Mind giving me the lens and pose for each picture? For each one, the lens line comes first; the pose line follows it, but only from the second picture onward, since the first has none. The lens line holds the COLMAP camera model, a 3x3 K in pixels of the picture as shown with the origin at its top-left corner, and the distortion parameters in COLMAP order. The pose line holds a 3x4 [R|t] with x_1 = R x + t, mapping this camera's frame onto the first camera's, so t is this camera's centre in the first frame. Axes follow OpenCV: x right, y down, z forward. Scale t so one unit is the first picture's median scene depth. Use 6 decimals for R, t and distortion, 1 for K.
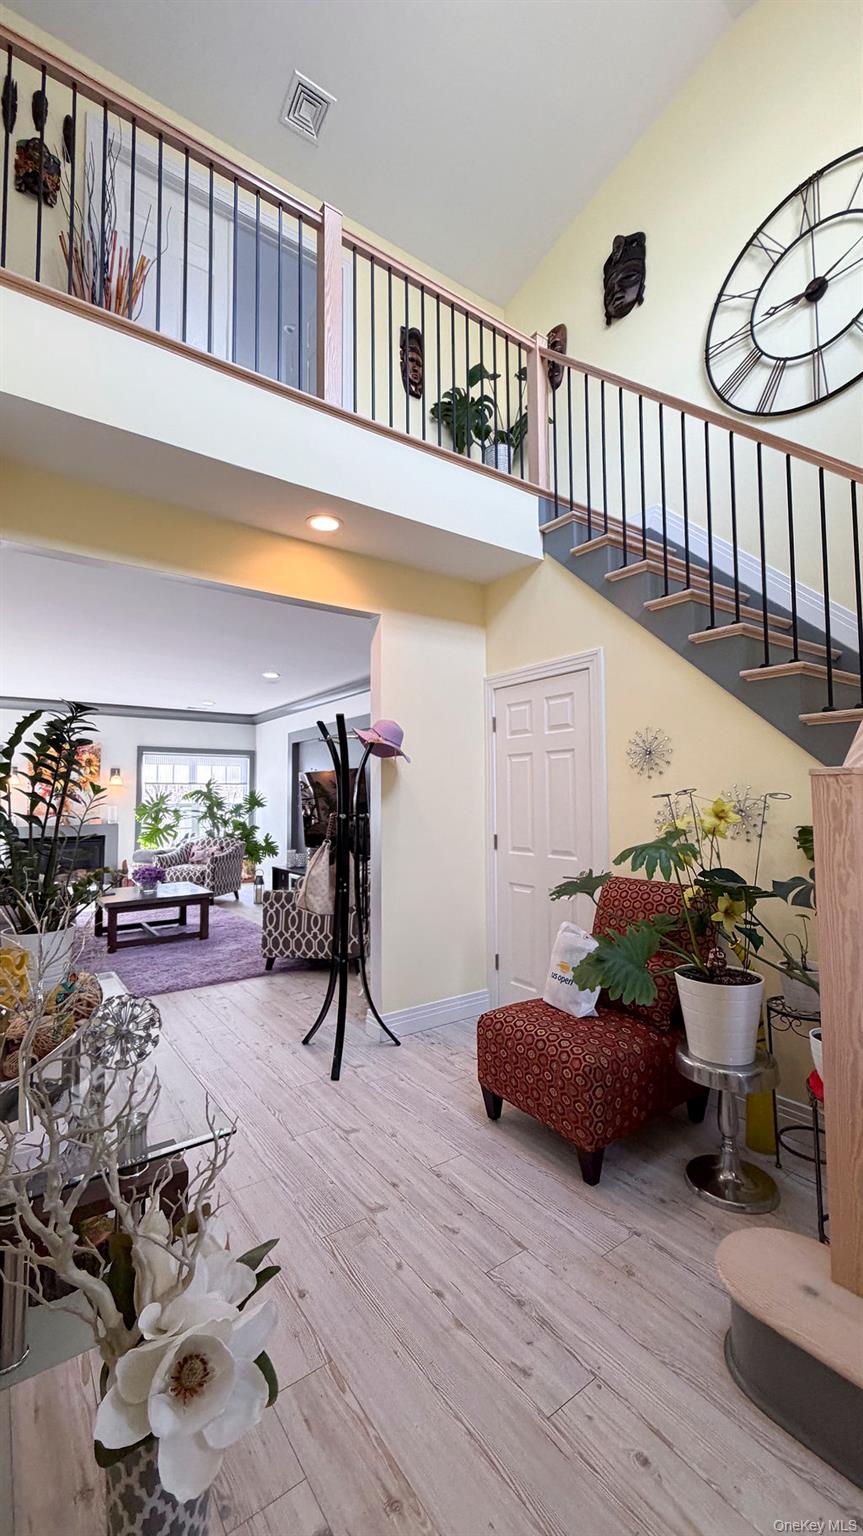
lens RADIAL K [[610.6, 0, 431.2], [0, 610.6, 763.5], [0, 0, 1]] dist [0.000116, 0.000092]
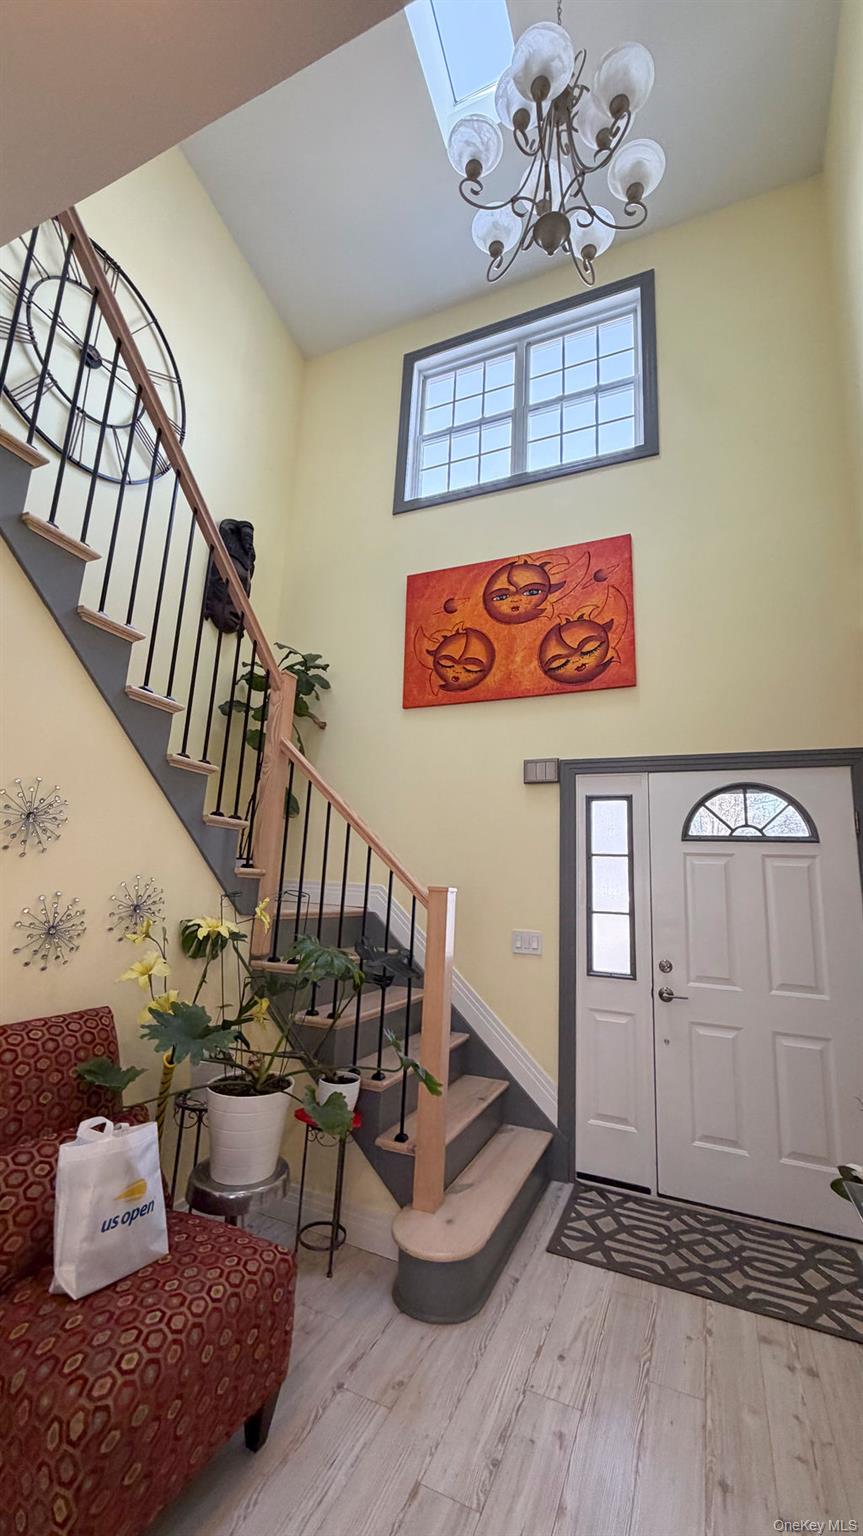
lens RADIAL K [[610.6, 0, 431.2], [0, 610.6, 763.5], [0, 0, 1]] dist [0.000116, 0.000092]
pose [[-0.508374, 0.156022, 0.846885, -0.460441], [-0.096948, 0.966828, -0.236316, 0.042924], [-0.855662, -0.202241, -0.476384, 1.047358]]
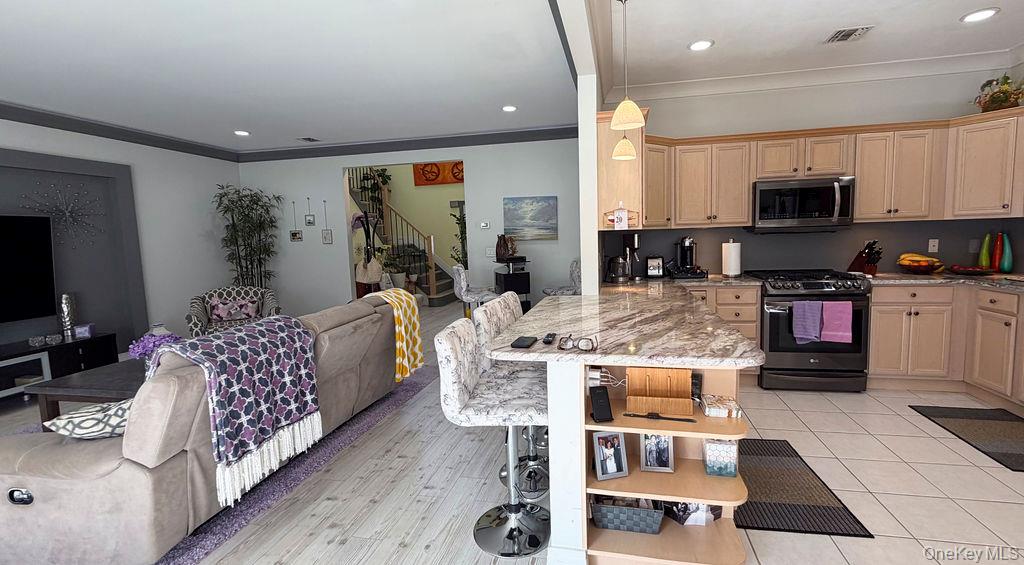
lens RADIAL K [[436.0, 0, 534.7], [0, 436.0, 275.4], [0, 0, 1]] dist [-0.000537, 0.000058]
pose [[-0.683541, -0.038446, 0.728899, -2.545489], [-0.005498, 0.998855, 0.047530, 0.138032], [-0.729891, 0.028481, -0.682970, 2.197500]]
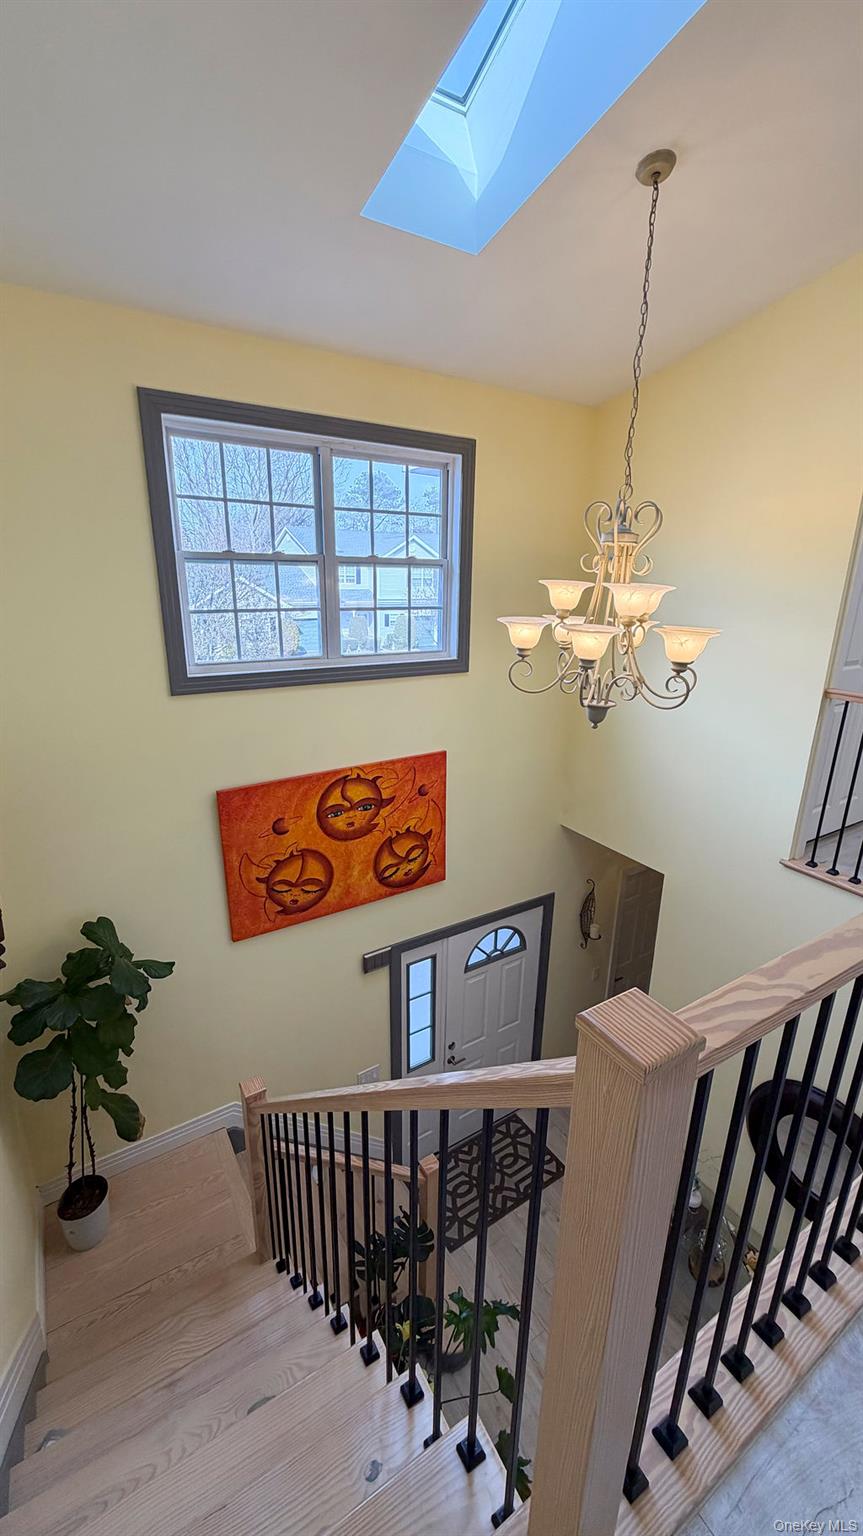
lens RADIAL K [[610.6, 0, 431.2], [0, 610.6, 763.5], [0, 0, 1]] dist [0.000116, 0.000092]
pose [[-0.997979, -0.023918, 0.058869, 0.310016], [-0.009252, 0.971279, 0.237762, -1.109926], [-0.062865, 0.236737, -0.969538, 1.577035]]
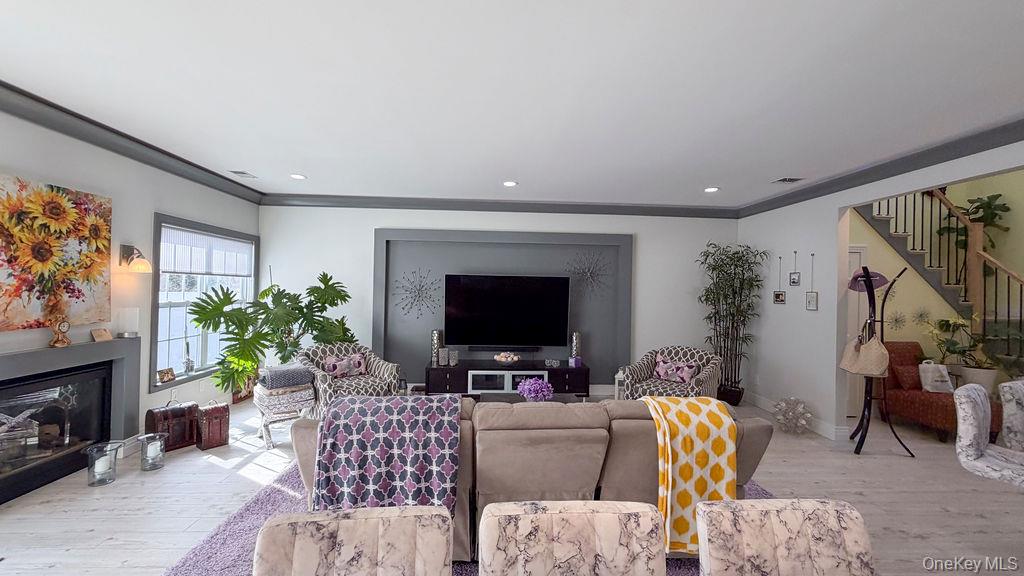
lens RADIAL K [[416.2, 0, 509.5], [0, 416.2, 286.3], [0, 0, 1]] dist [0.000322, 0.000194]
pose [[0.542065, 0.024798, 0.839971, -2.161636], [-0.071945, 0.997264, 0.016987, 0.046582], [-0.837251, -0.069639, 0.542365, 1.511653]]
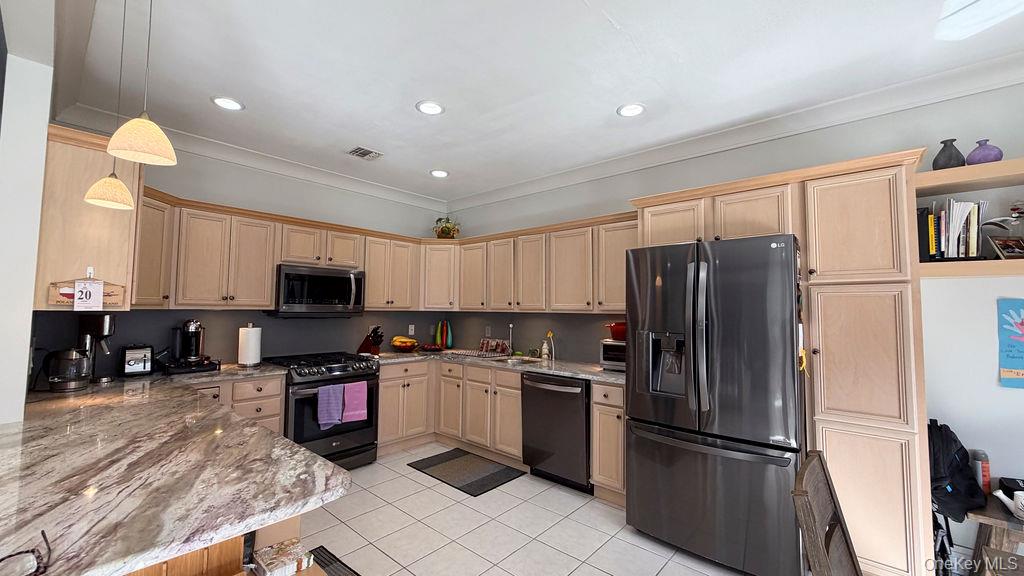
lens RADIAL K [[407.1, 0, 509.4], [0, 407.1, 287.5], [0, 0, 1]] dist [0.000116, 0.000092]
pose [[-0.974782, -0.016107, -0.222576, -2.411303], [0.008422, 0.994026, -0.108818, 0.114972], [0.222999, -0.107949, -0.968823, 2.085129]]
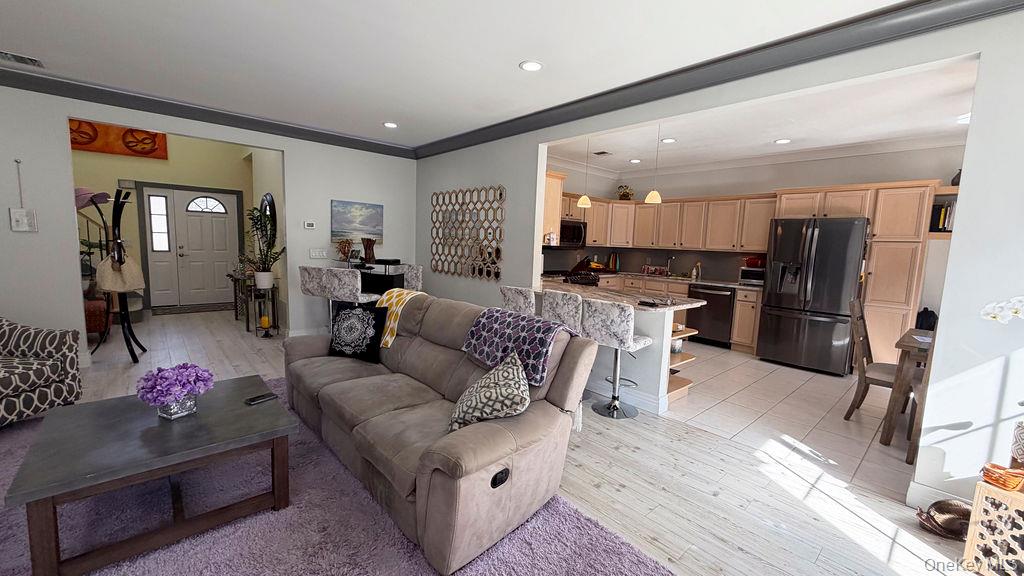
lens RADIAL K [[407.1, 0, 509.4], [0, 407.1, 287.5], [0, 0, 1]] dist [0.000116, 0.000092]
pose [[-0.994004, -0.018761, -0.107726, -1.516984], [-0.024824, 0.998165, 0.055225, 0.159647], [0.106493, 0.057568, -0.992646, 2.945255]]
